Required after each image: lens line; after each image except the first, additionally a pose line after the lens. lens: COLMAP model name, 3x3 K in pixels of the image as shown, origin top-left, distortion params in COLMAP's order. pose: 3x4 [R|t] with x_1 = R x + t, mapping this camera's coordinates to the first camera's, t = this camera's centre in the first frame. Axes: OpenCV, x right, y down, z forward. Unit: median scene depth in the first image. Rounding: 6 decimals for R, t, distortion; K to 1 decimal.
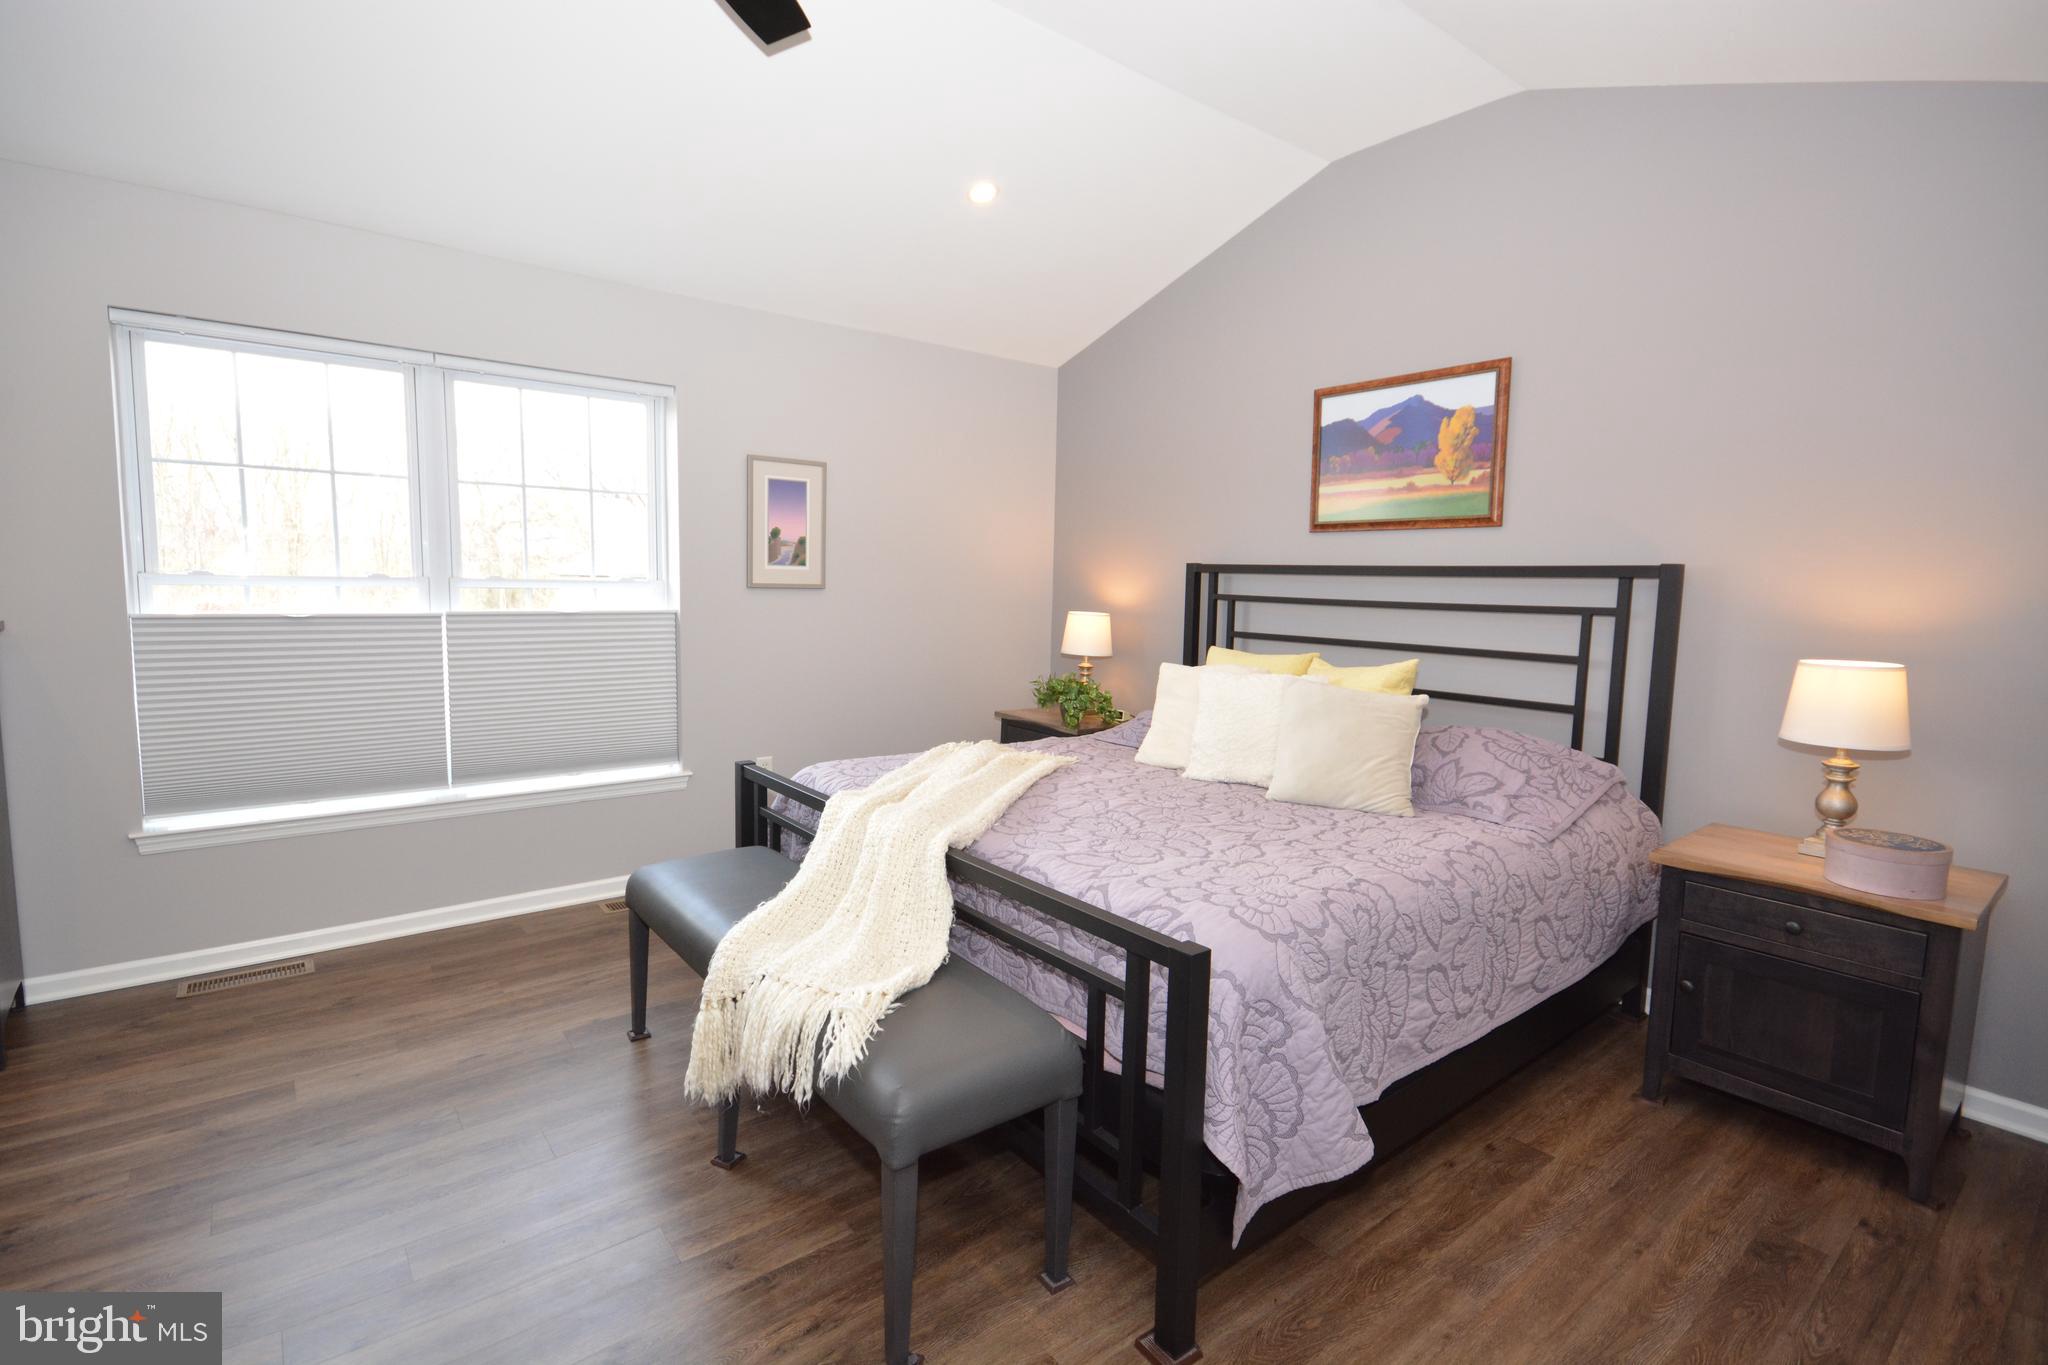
lens RADIAL K [[944.9, 0, 1027.2], [0, 944.9, 679.3], [0, 0, 1]] dist [0.016930, -0.011702]
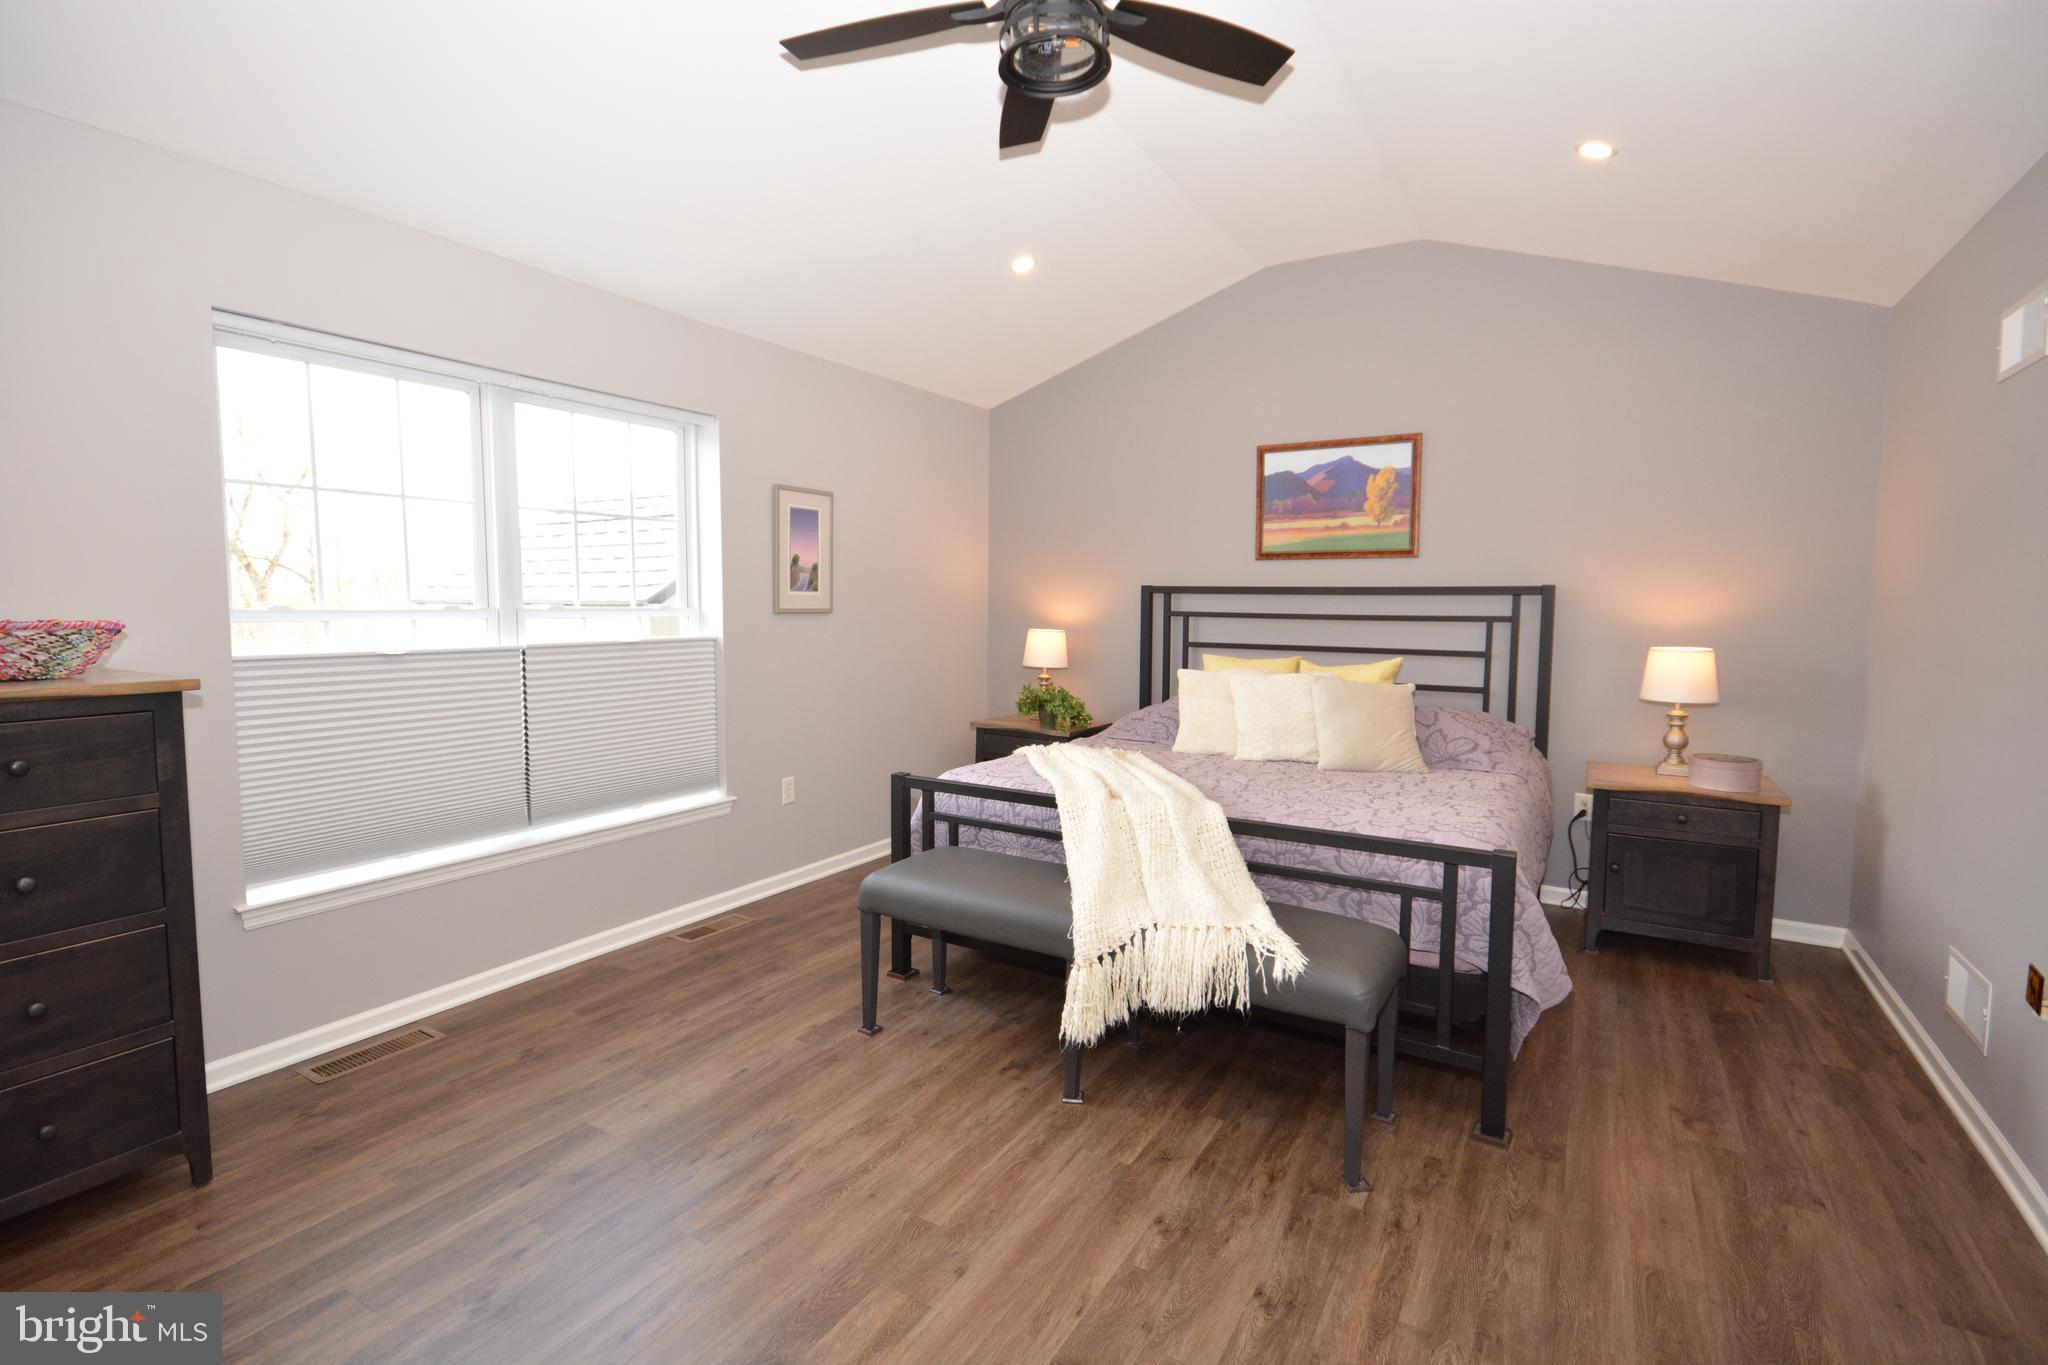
lens RADIAL K [[941.8, 0, 1019.6], [0, 941.8, 680.2], [0, 0, 1]] dist [0.004244, -0.000136]
pose [[0.939521, -0.042606, 0.339831, -0.480850], [0.048523, 0.998782, -0.008928, -0.002758], [-0.339036, 0.024877, 0.940444, -0.057931]]
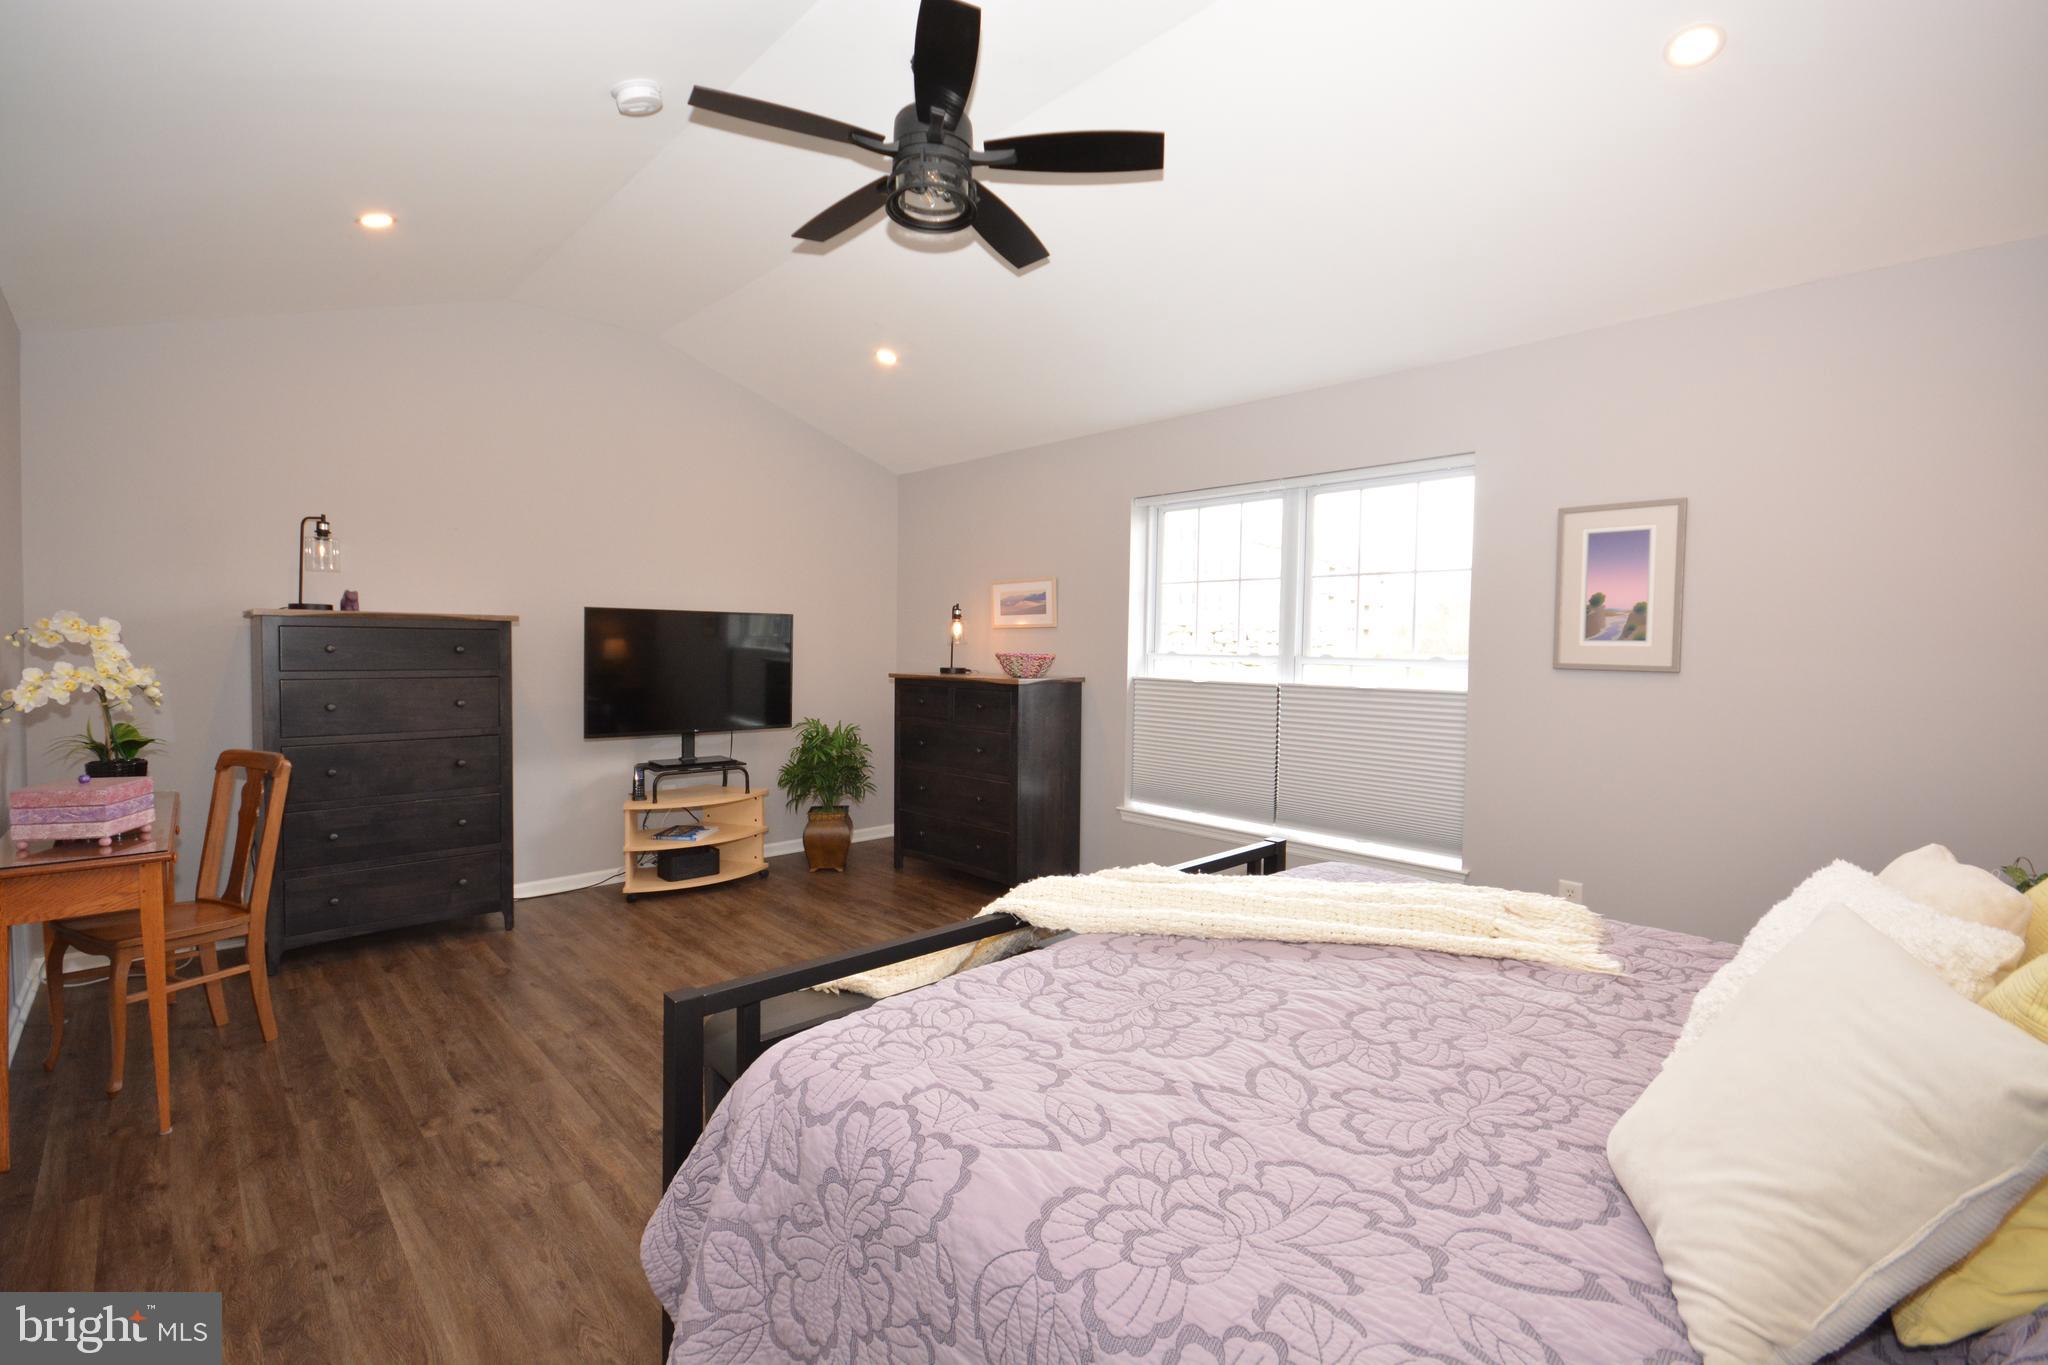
lens RADIAL K [[905.1, 0, 1024.0], [0, 905.1, 666.6], [0, 0, 1]] dist [0.000687, 0.000482]
pose [[0.087226, 0.008601, -0.996151, 0.545061], [-0.120446, 0.992718, -0.001975, -0.049814], [0.988880, 0.120154, 0.087627, 0.575526]]
